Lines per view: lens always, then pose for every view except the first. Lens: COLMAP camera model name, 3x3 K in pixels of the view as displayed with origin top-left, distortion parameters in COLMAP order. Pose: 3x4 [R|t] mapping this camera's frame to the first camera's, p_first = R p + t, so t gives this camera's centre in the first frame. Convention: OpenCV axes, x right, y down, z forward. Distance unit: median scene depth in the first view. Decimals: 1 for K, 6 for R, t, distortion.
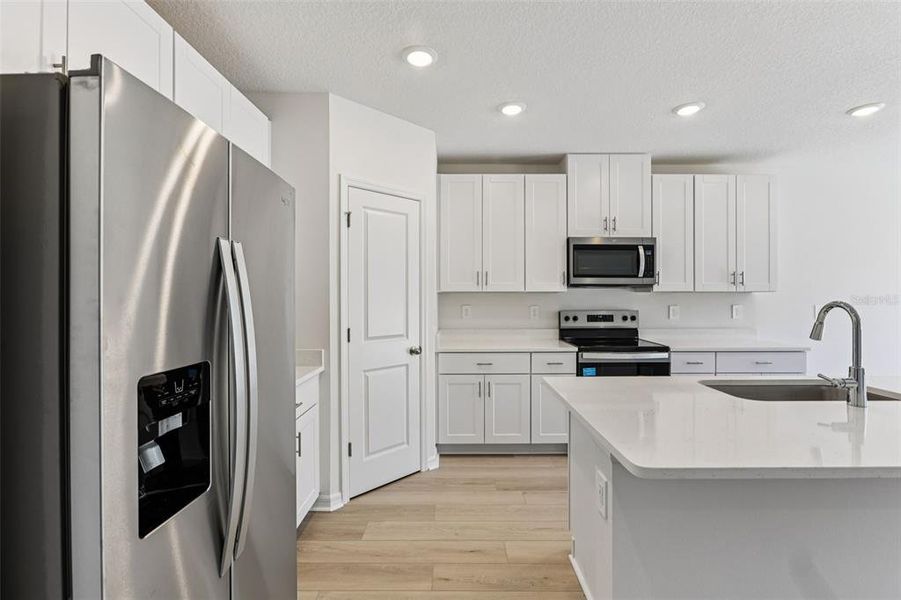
lens RADIAL K [[408.8, 0, 449.4], [0, 408.8, 295.5], [0, 0, 1]] dist [-0.019348, 0.000103]
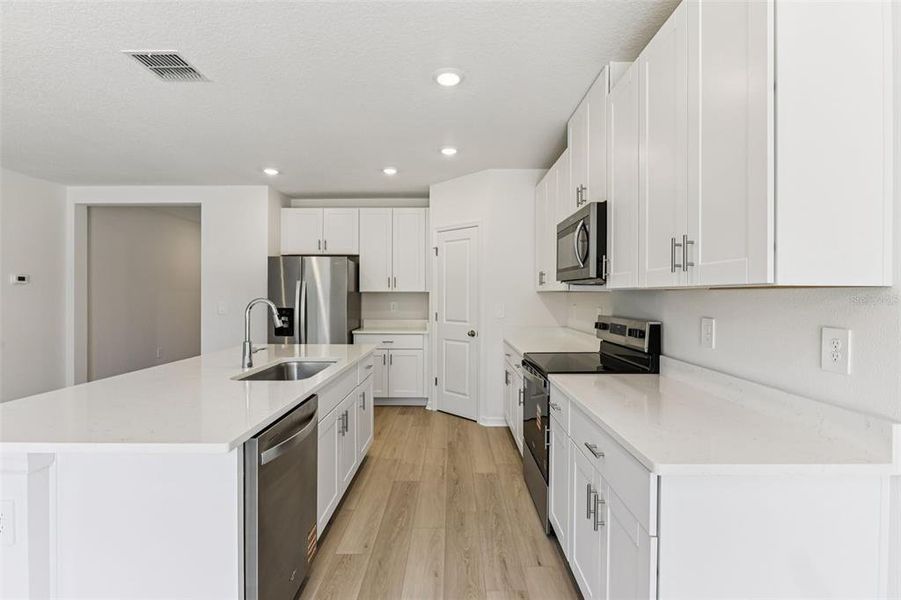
lens RADIAL K [[408.8, 0, 449.4], [0, 408.8, 295.5], [0, 0, 1]] dist [-0.019348, 0.000103]
pose [[-0.004419, 0.004238, -0.999981, 1.139637], [-0.003730, 0.999984, 0.004254, -0.001267], [0.999983, 0.003749, -0.004403, 0.795055]]
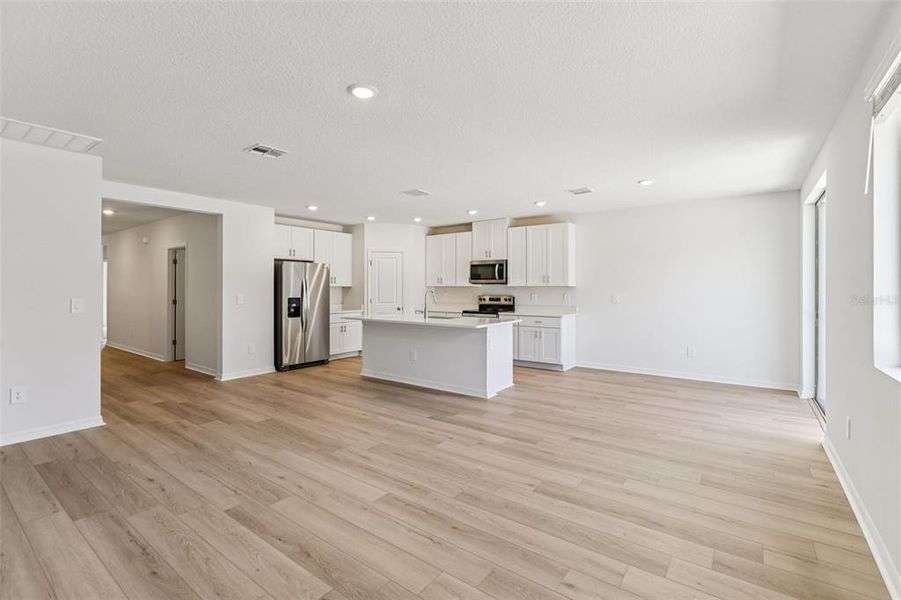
lens RADIAL K [[410.0, 0, 453.7], [0, 410.0, 287.9], [0, 0, 1]] dist [-0.011471, 0.000255]
pose [[0.806581, -0.000555, -0.591123, 1.538808], [-0.002791, 0.999985, -0.004746, 0.009694], [0.591117, 0.005478, 0.806567, -0.825482]]
